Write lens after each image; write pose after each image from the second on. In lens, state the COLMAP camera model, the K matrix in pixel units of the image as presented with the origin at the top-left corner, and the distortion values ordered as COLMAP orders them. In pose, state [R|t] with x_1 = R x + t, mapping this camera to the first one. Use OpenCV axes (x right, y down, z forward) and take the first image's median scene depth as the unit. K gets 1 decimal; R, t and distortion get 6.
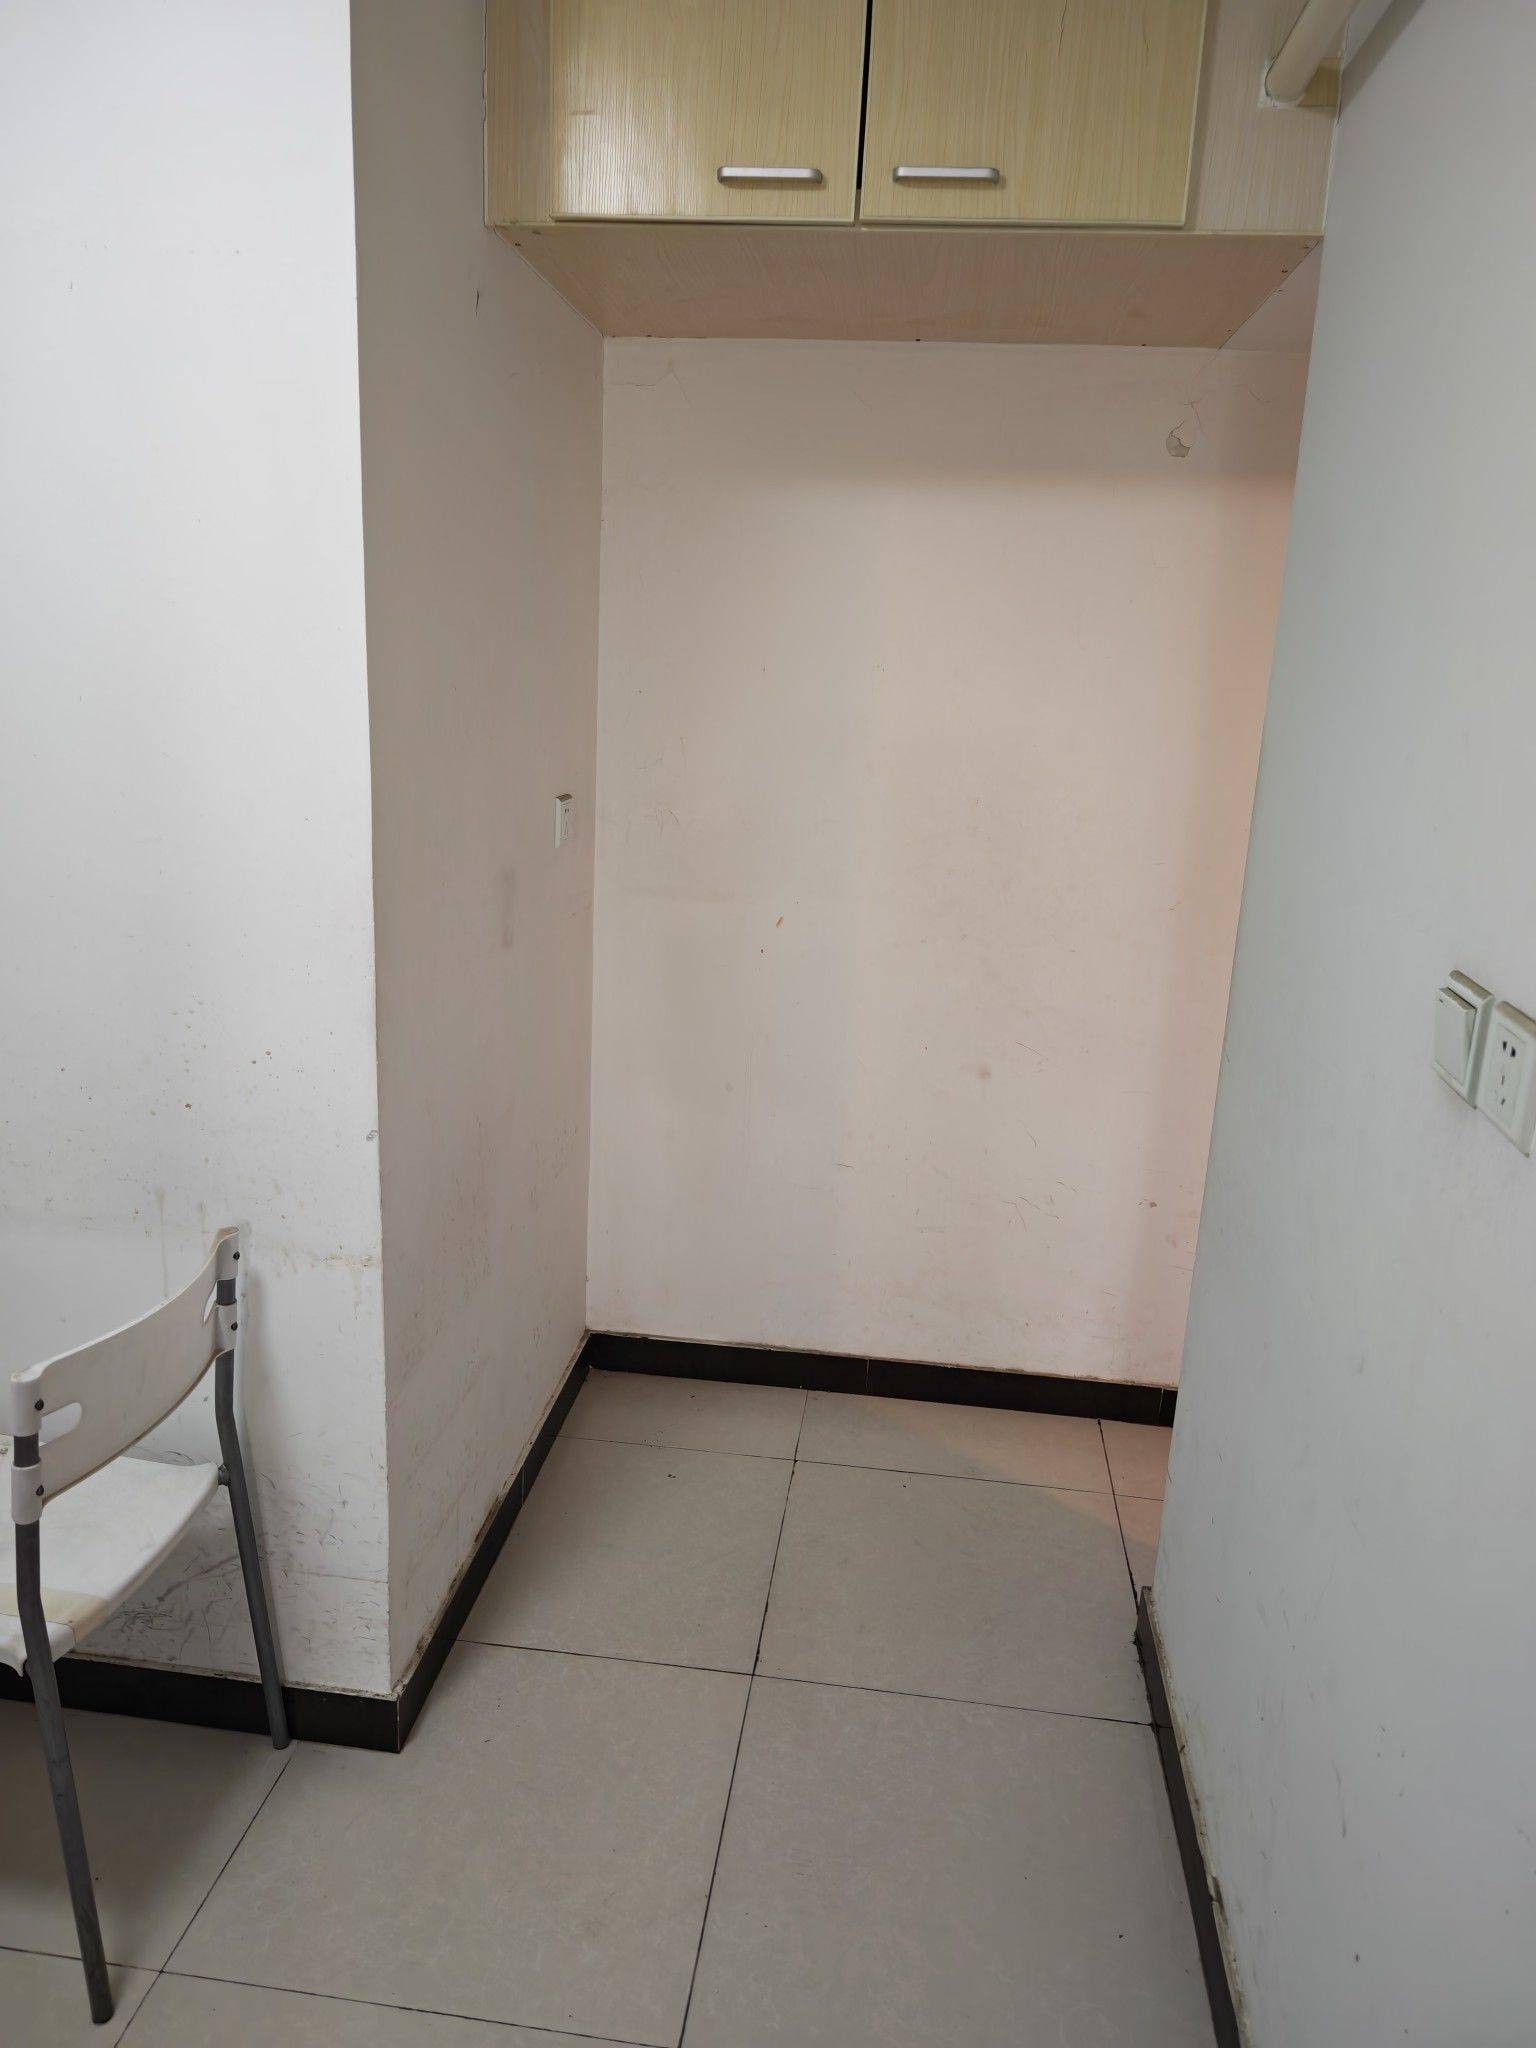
lens RADIAL K [[1427.5, 0, 766.5], [0, 1427.5, 994.0], [0, 0, 1]] dist [0.003018, -0.000568]
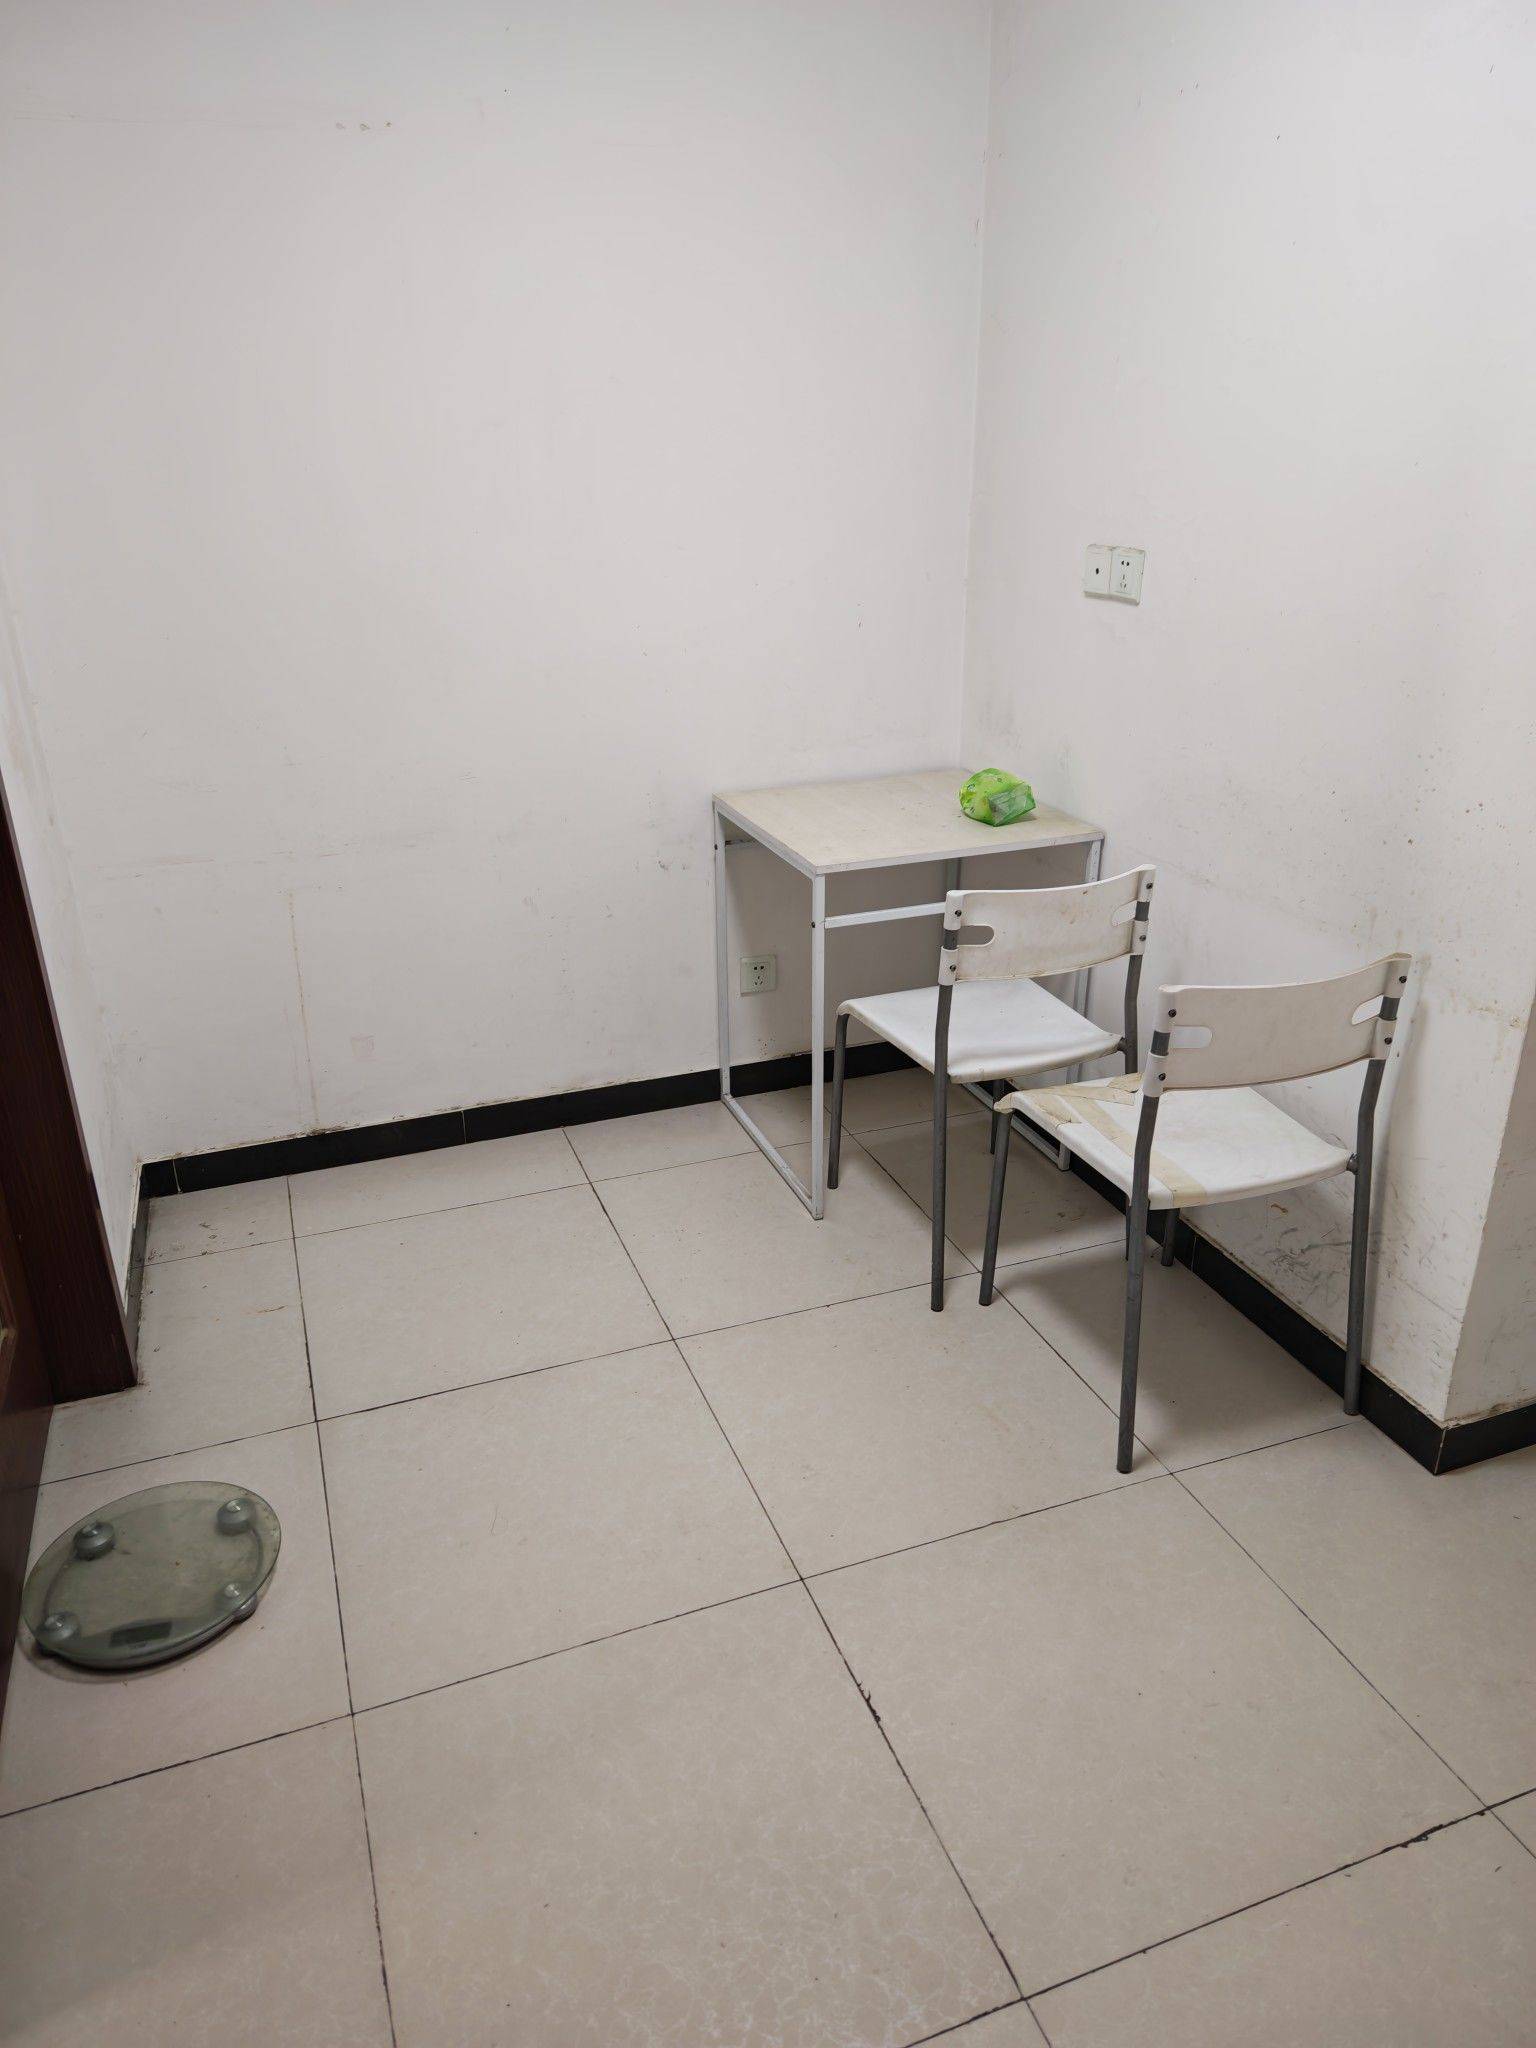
lens RADIAL K [[1421.2, 0, 796.5], [0, 1421.2, 1029.0], [0, 0, 1]] dist [0.005400, 0.001517]
pose [[0.469082, 0.296383, -0.831937, 0.337829], [-0.179014, 0.954360, 0.239062, 0.037372], [0.864822, 0.036788, 0.500730, 0.027055]]
